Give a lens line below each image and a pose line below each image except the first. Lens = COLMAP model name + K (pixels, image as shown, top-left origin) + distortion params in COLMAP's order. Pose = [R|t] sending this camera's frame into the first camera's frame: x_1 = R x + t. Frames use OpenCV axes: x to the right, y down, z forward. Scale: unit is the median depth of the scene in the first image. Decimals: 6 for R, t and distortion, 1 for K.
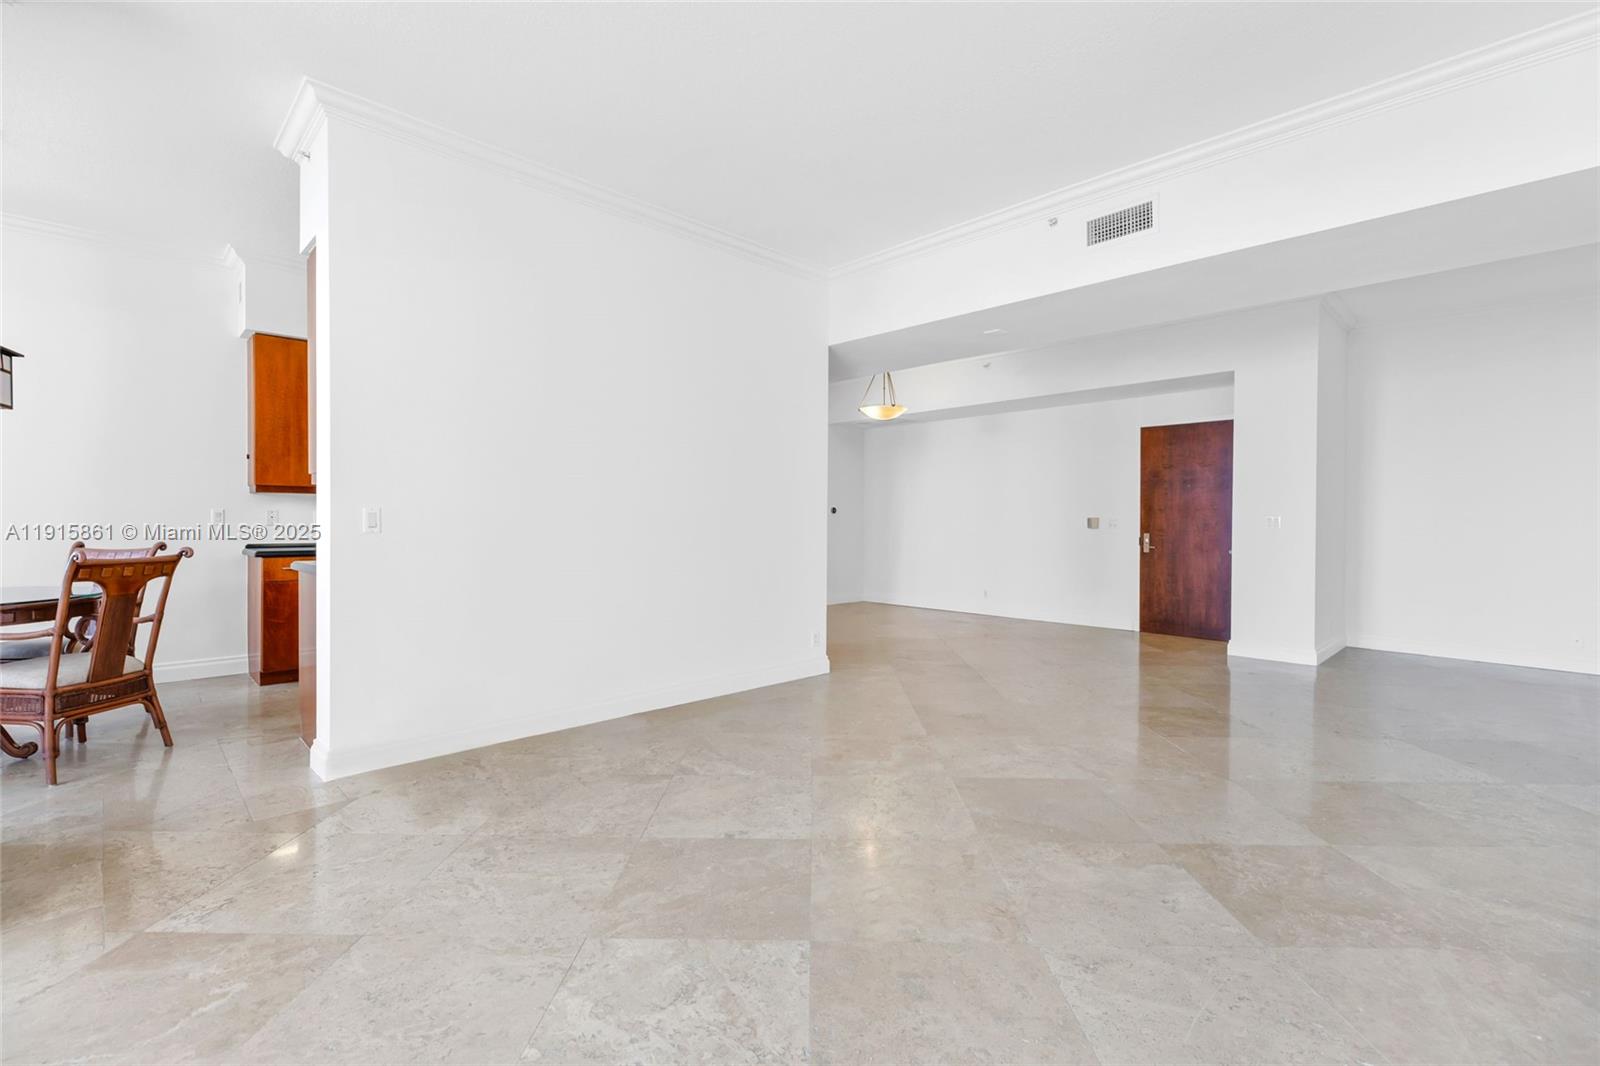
lens RADIAL K [[713.9, 0, 798.0], [0, 713.9, 527.8], [0, 0, 1]] dist [0.003218, -0.001300]
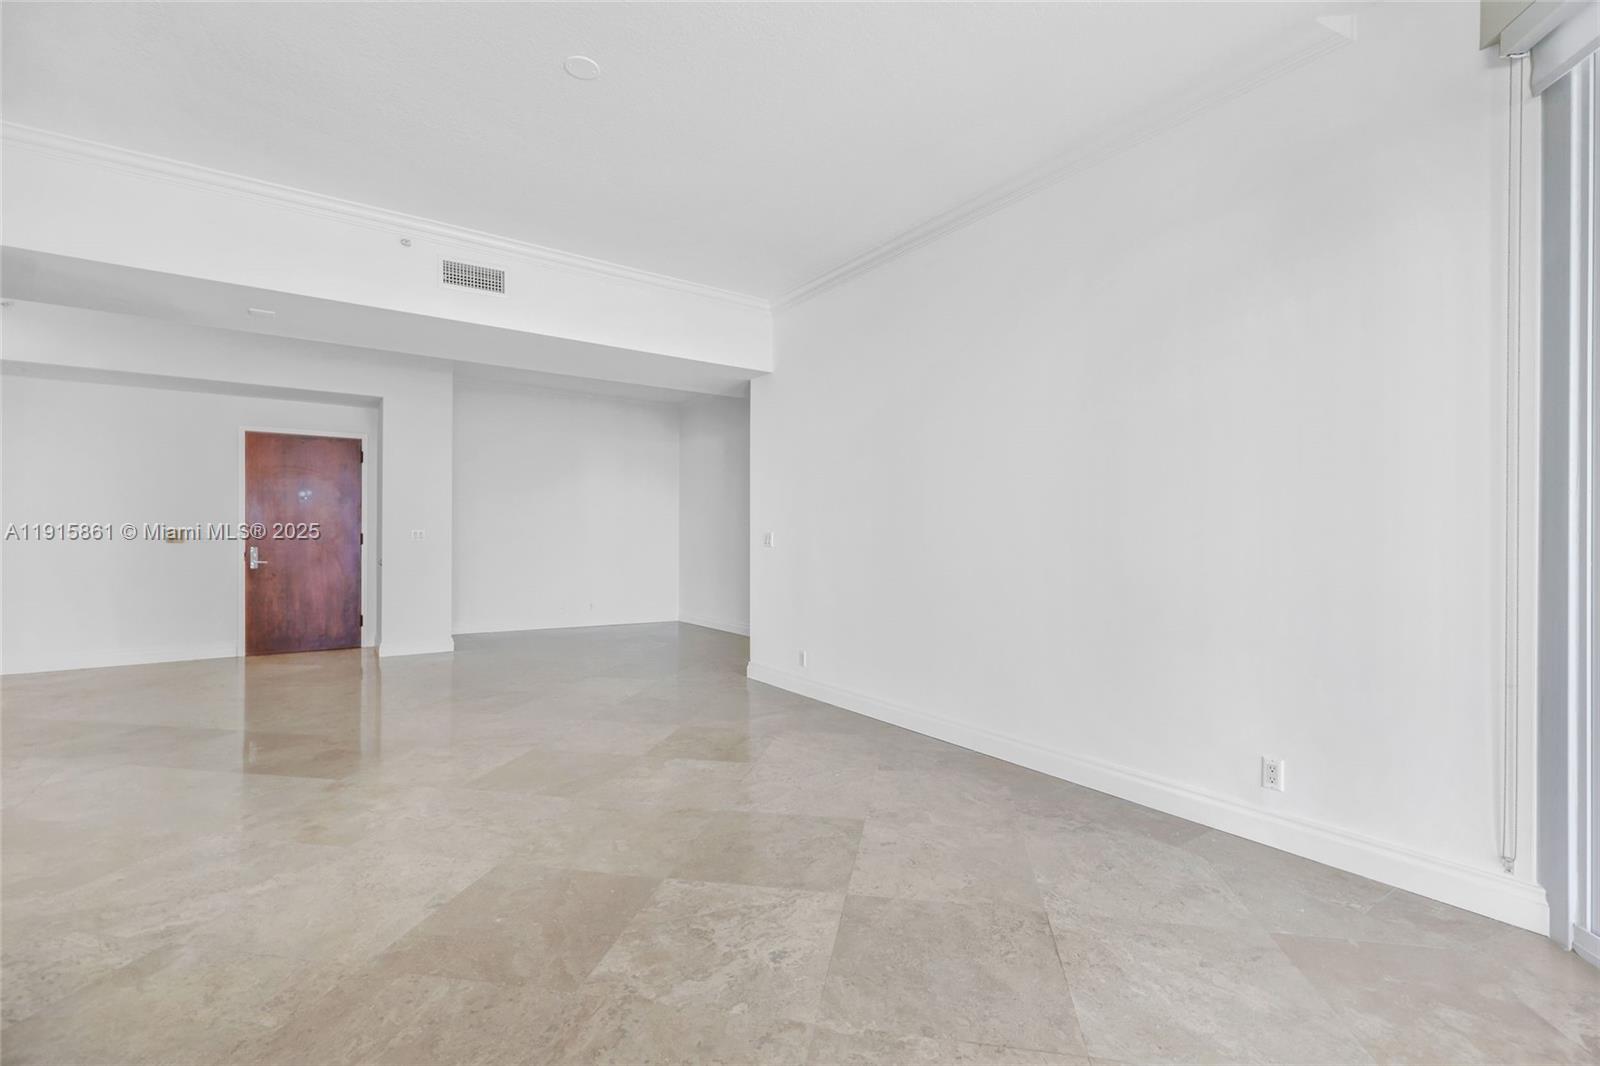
lens RADIAL K [[713.9, 0, 816.6], [0, 713.9, 536.8], [0, 0, 1]] dist [0.003218, -0.001300]
pose [[0.150688, -0.007238, 0.988555, -0.636056], [0.008969, 0.999942, 0.005954, -0.009947], [-0.988541, 0.007969, 0.150744, 0.301197]]
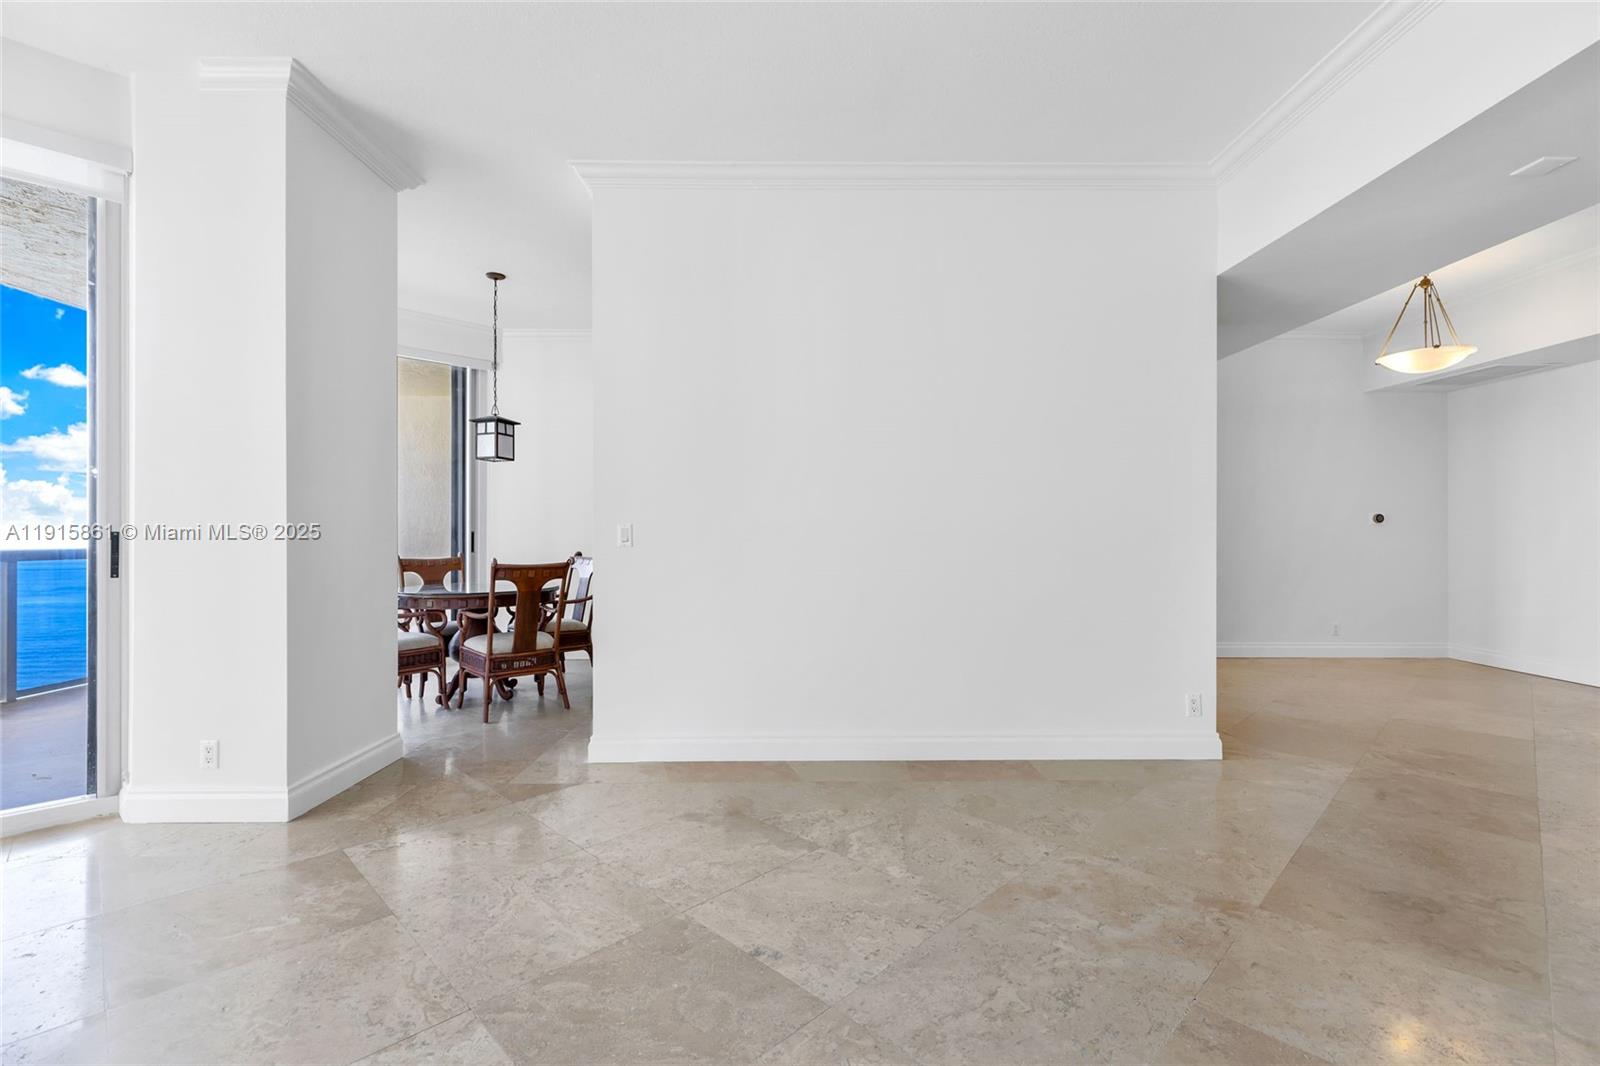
lens RADIAL K [[713.9, 0, 799.9], [0, 713.9, 530.9], [0, 0, 1]] dist [0.003218, -0.001300]
pose [[0.720851, -0.008235, -0.693041, 0.335985], [-0.002912, 0.999885, -0.014910, -0.001534], [0.693083, 0.012766, 0.720744, 0.351284]]
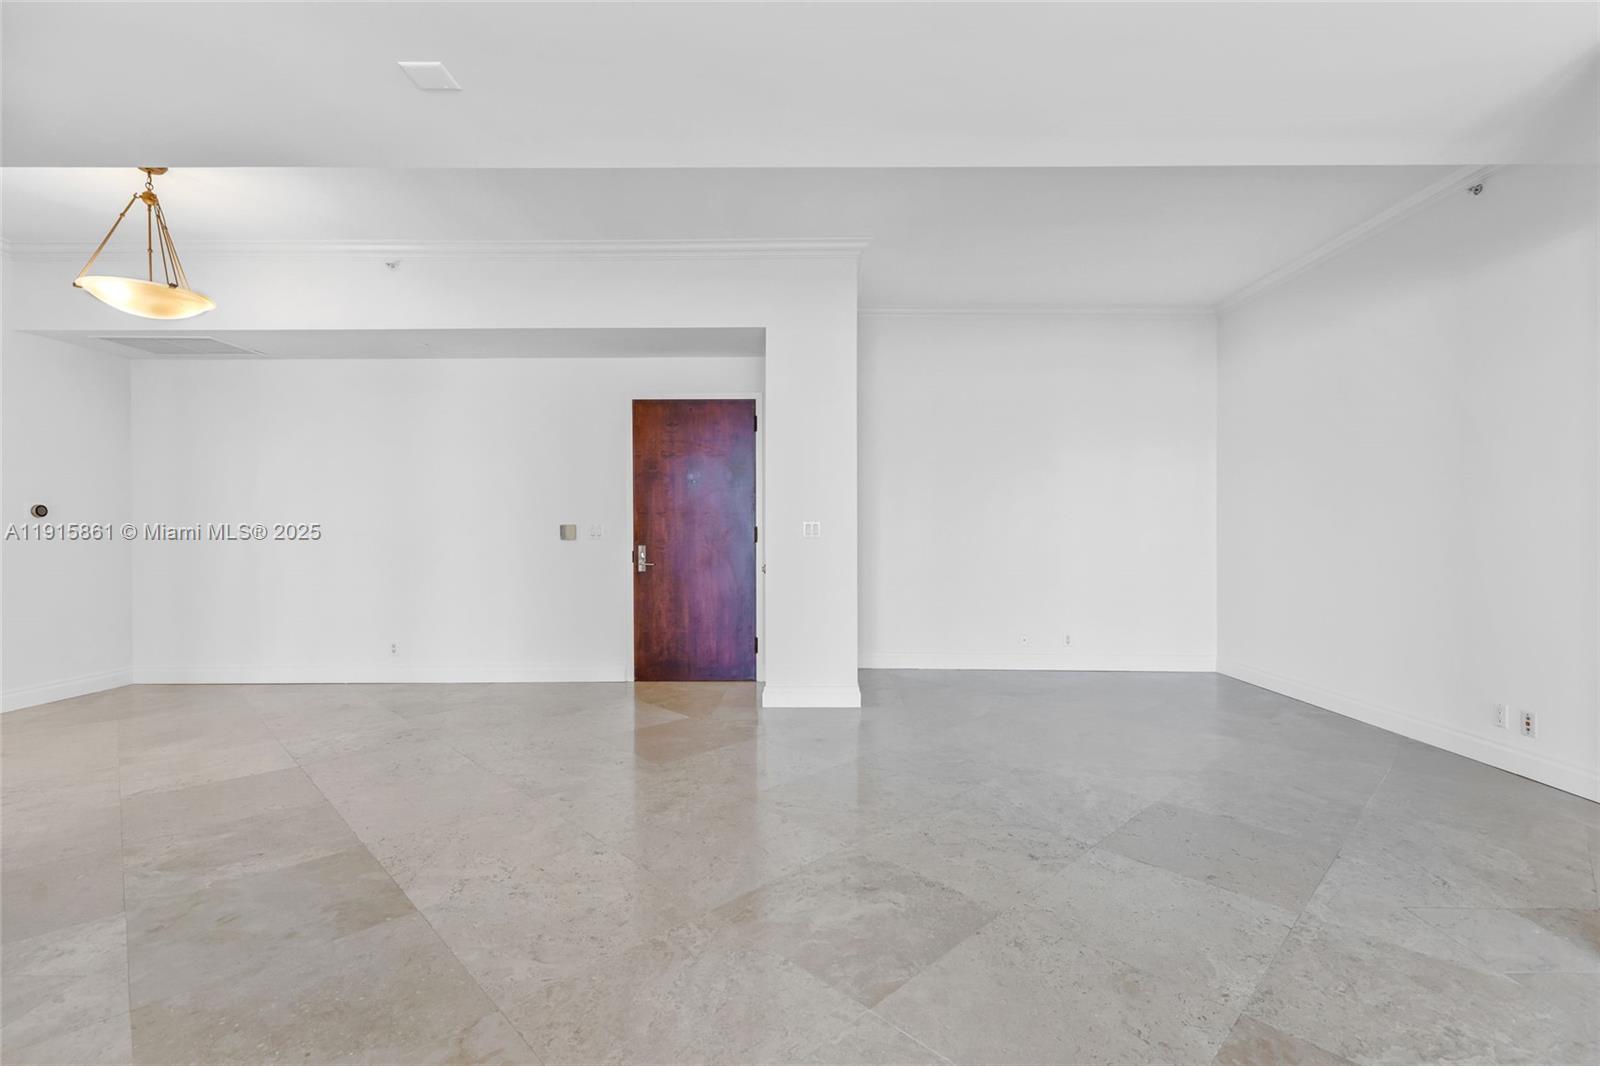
lens RADIAL K [[713.9, 0, 822.8], [0, 713.9, 532.8], [0, 0, 1]] dist [0.003218, -0.001300]
pose [[0.690848, -0.009346, 0.722940, 0.181327], [0.014495, 0.999895, -0.000926, -0.003655], [-0.722855, 0.011119, 0.690910, 0.742274]]
